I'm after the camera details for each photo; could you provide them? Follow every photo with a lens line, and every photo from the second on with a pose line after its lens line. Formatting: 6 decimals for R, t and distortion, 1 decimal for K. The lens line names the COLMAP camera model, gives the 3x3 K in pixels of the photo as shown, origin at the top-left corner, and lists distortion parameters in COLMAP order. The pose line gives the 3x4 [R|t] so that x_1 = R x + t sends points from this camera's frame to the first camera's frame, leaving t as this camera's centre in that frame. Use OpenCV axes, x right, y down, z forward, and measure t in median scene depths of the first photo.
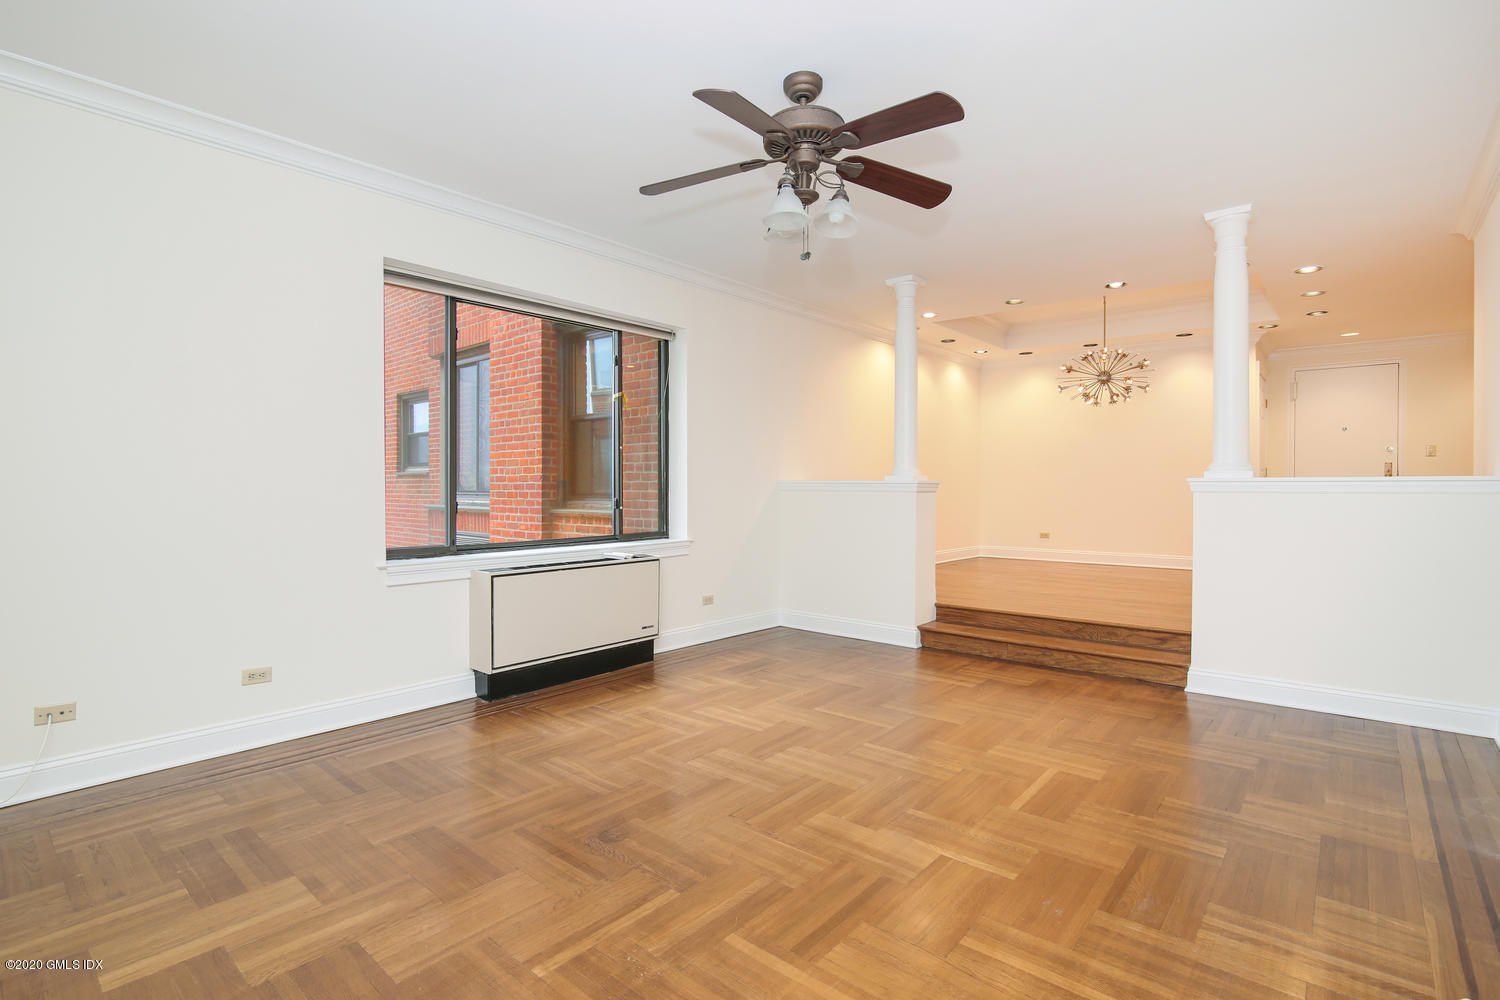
lens RADIAL K [[708.5, 0, 747.6], [0, 708.5, 490.0], [0, 0, 1]] dist [-0.024918, 0.005628]
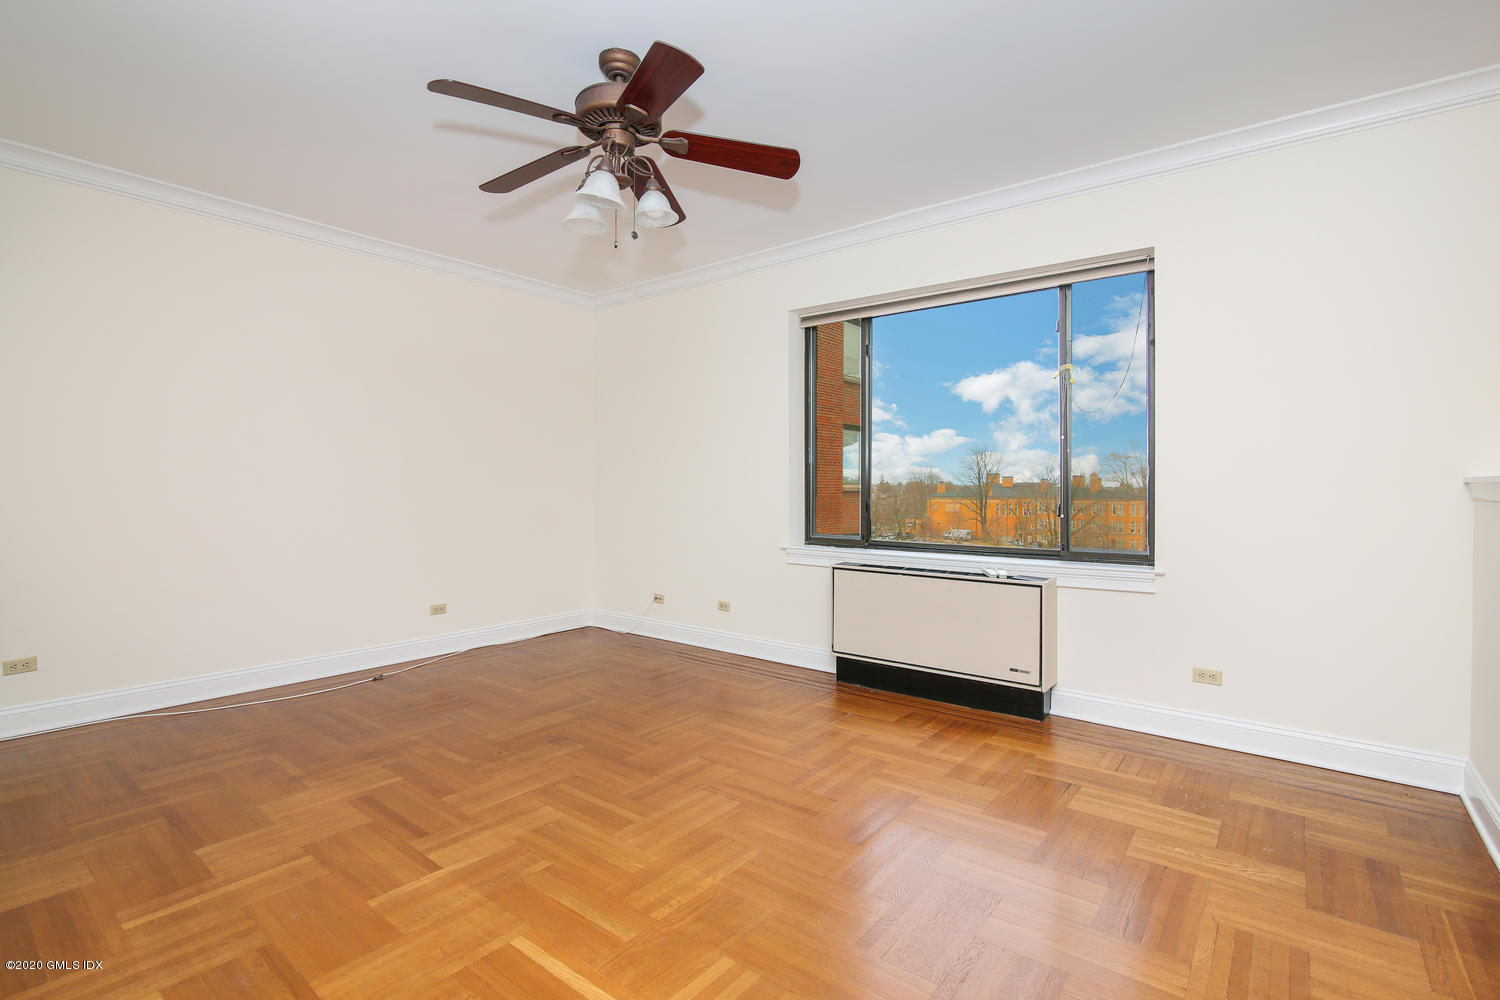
lens RADIAL K [[708.5, 0, 747.6], [0, 708.5, 490.0], [0, 0, 1]] dist [-0.024918, 0.005628]
pose [[0.039946, 0.006707, -0.999179, 0.945665], [-0.008924, 0.999940, 0.006355, -0.007405], [0.999162, 0.008663, 0.040003, 1.040993]]
